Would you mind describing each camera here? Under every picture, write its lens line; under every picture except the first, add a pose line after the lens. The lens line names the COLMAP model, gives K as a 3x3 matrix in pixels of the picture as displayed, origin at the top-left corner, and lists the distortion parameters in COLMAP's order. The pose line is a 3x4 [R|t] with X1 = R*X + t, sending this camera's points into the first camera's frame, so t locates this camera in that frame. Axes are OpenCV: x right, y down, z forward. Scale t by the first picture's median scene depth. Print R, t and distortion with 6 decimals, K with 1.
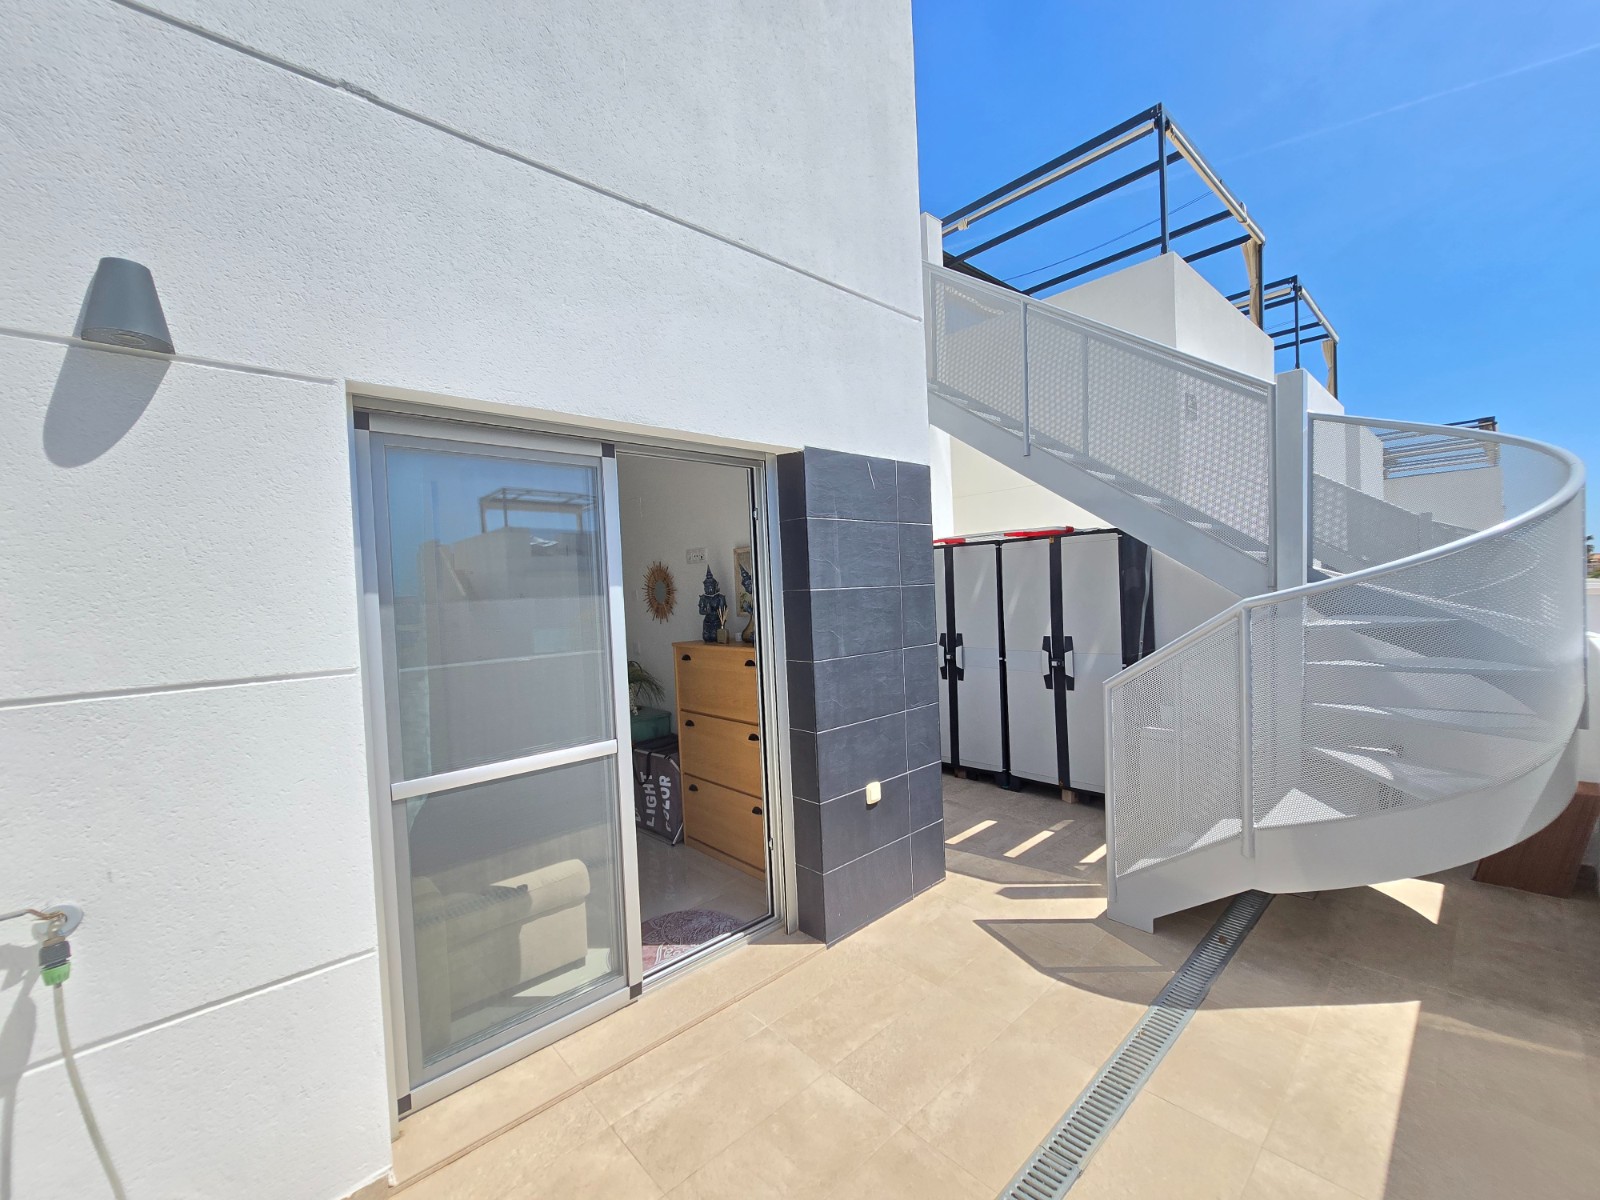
lens RADIAL K [[646.1, 0, 816.8], [0, 646.1, 604.5], [0, 0, 1]] dist [-0.001212, -0.000075]
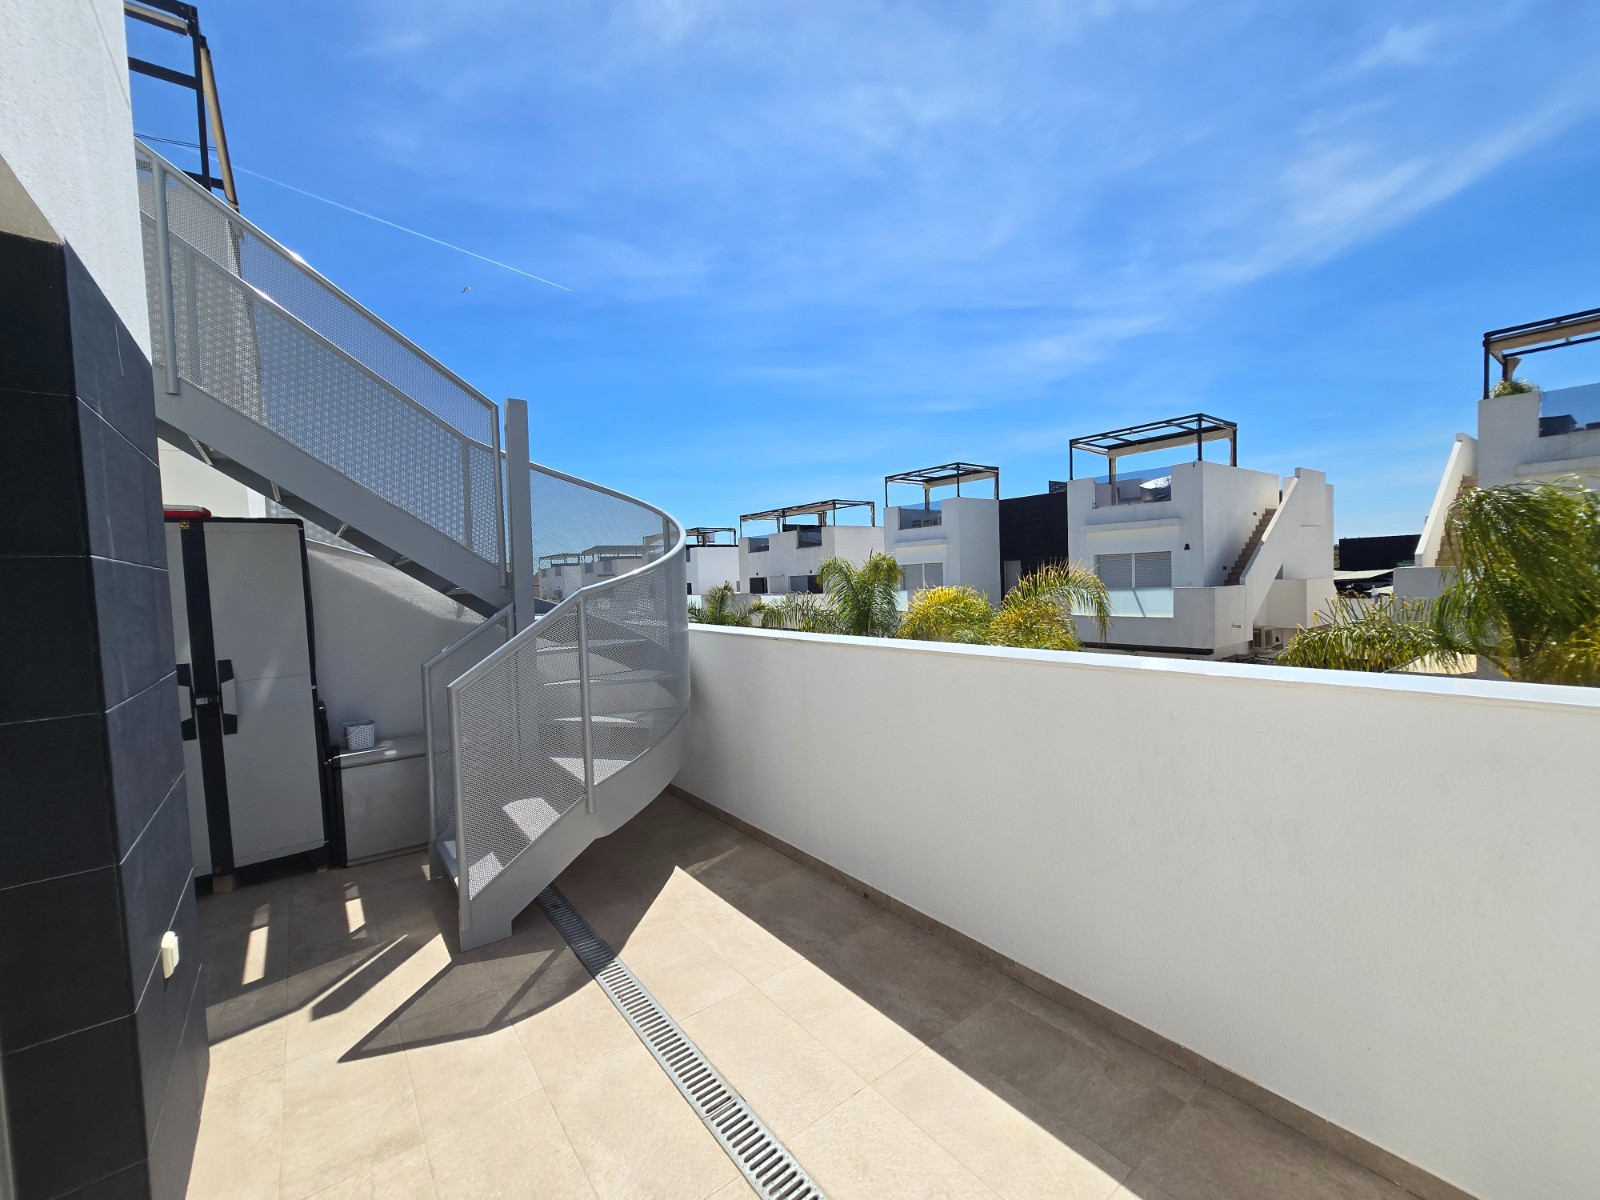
lens RADIAL K [[653.7, 0, 797.5], [0, 653.7, 609.1], [0, 0, 1]] dist [-0.002859, -0.000363]
pose [[0.131214, -0.034584, 0.990751, -0.354586], [0.047579, 0.998459, 0.028552, 0.002437], [-0.990212, 0.043393, 0.132657, 0.371915]]
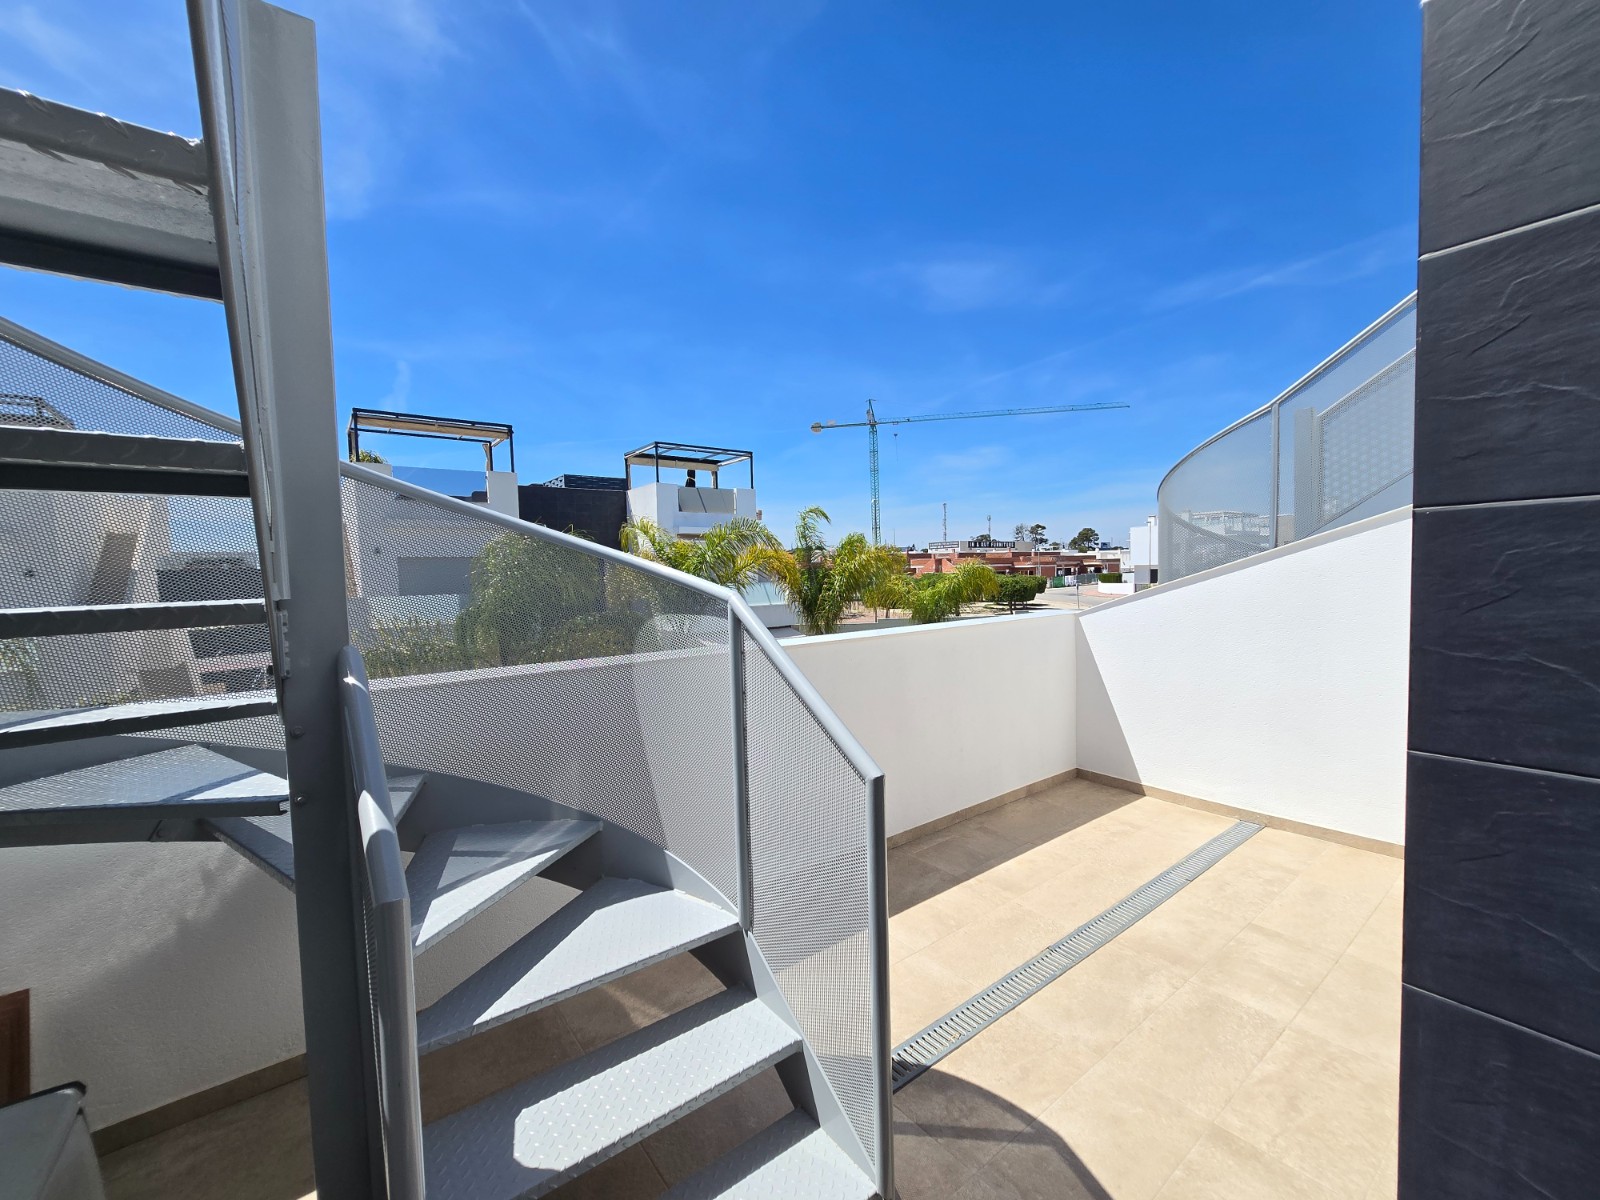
lens RADIAL K [[653.7, 0, 797.5], [0, 653.7, 609.1], [0, 0, 1]] dist [-0.002859, -0.000363]
pose [[-0.990419, 0.040843, 0.131916, 0.410338], [0.049775, 0.996634, 0.065139, -0.034294], [-0.128812, 0.071081, -0.989118, 1.360514]]
